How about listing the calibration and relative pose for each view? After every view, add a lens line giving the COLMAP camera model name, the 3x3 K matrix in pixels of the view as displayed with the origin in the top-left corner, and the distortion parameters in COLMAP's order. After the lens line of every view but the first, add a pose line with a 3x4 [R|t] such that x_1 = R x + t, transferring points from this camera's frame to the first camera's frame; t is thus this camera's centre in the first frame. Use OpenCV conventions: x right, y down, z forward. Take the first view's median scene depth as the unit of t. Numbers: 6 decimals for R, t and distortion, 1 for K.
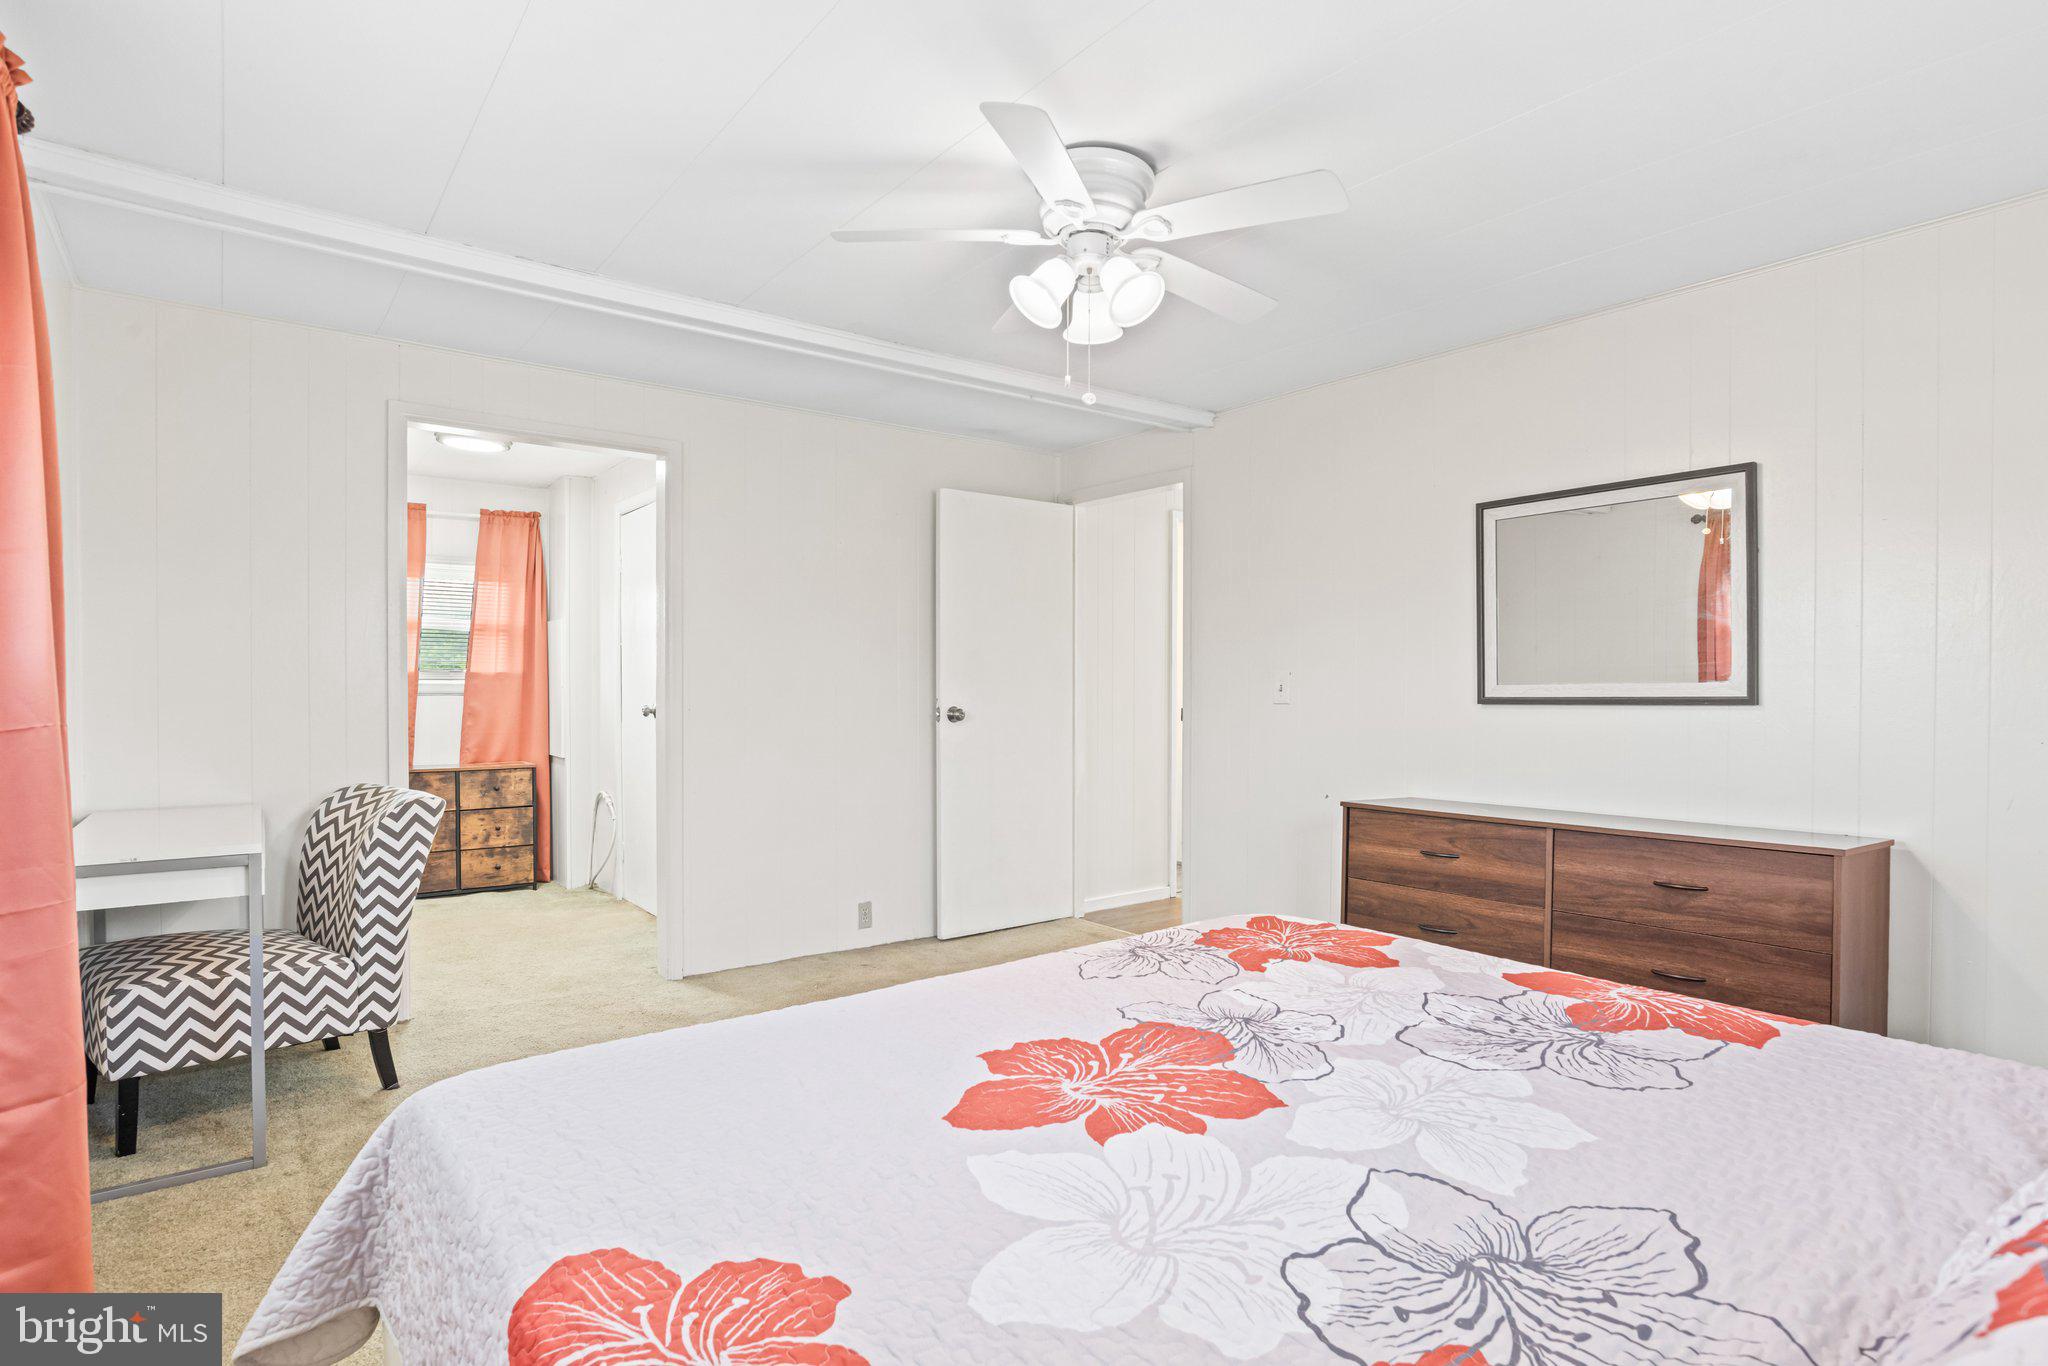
lens RADIAL K [[1056.3, 0, 1024.6], [0, 1056.3, 687.0], [0, 0, 1]] dist [-0.053994, 0.021590]
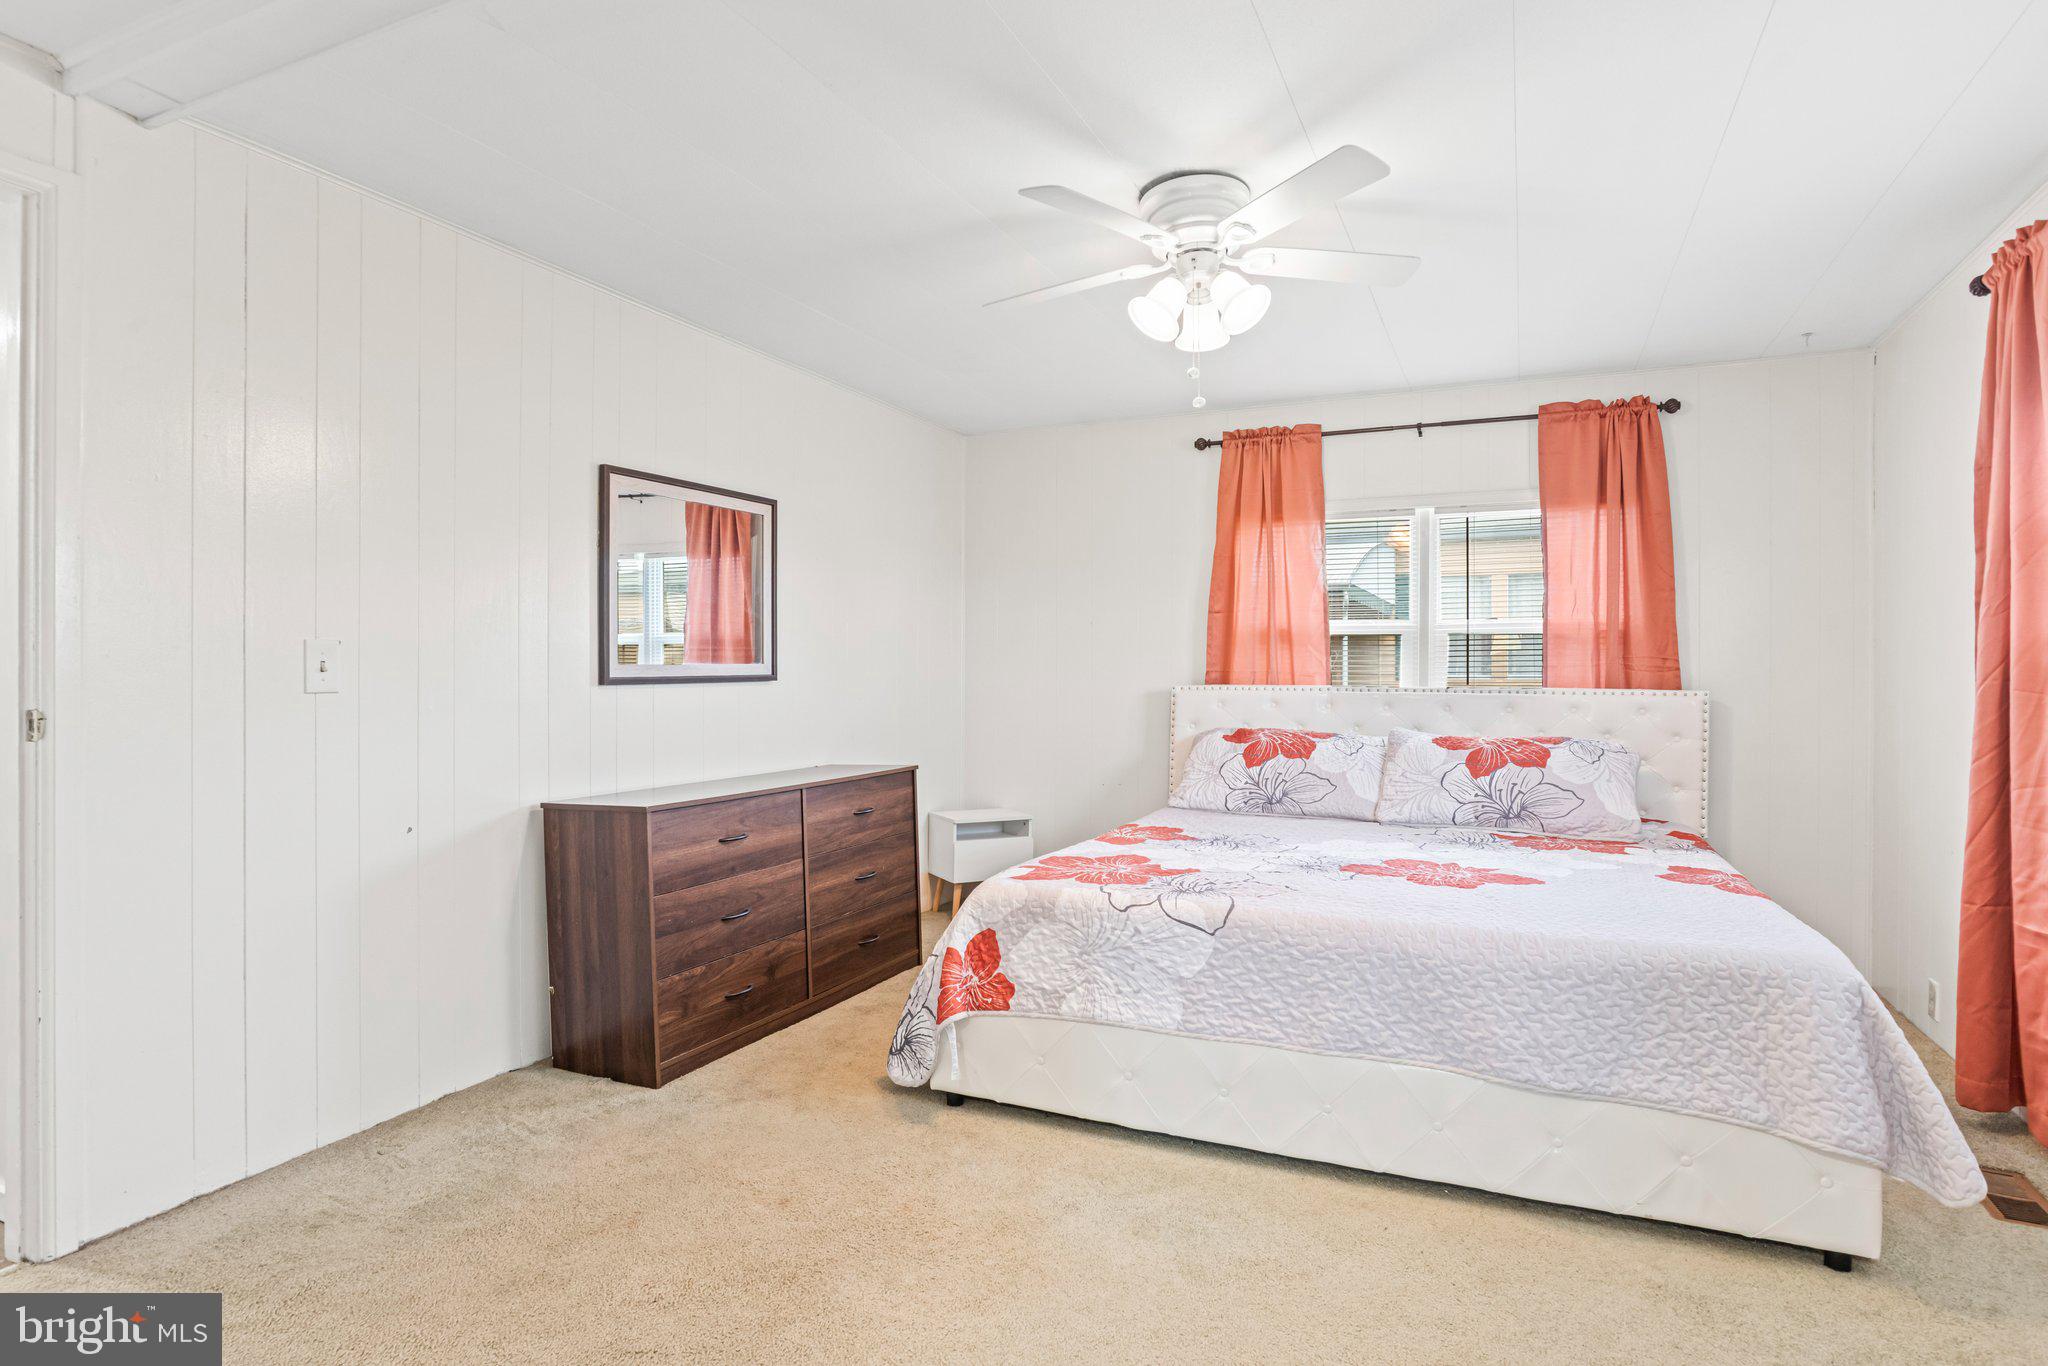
lens RADIAL K [[1056.3, 0, 1022.7], [0, 1056.3, 677.2], [0, 0, 1]] dist [-0.053994, 0.021590]
pose [[-0.431343, -0.001064, 0.902187, -0.631202], [0.007511, 0.999960, 0.004770, 0.008082], [-0.902157, 0.008833, -0.431318, 1.234497]]
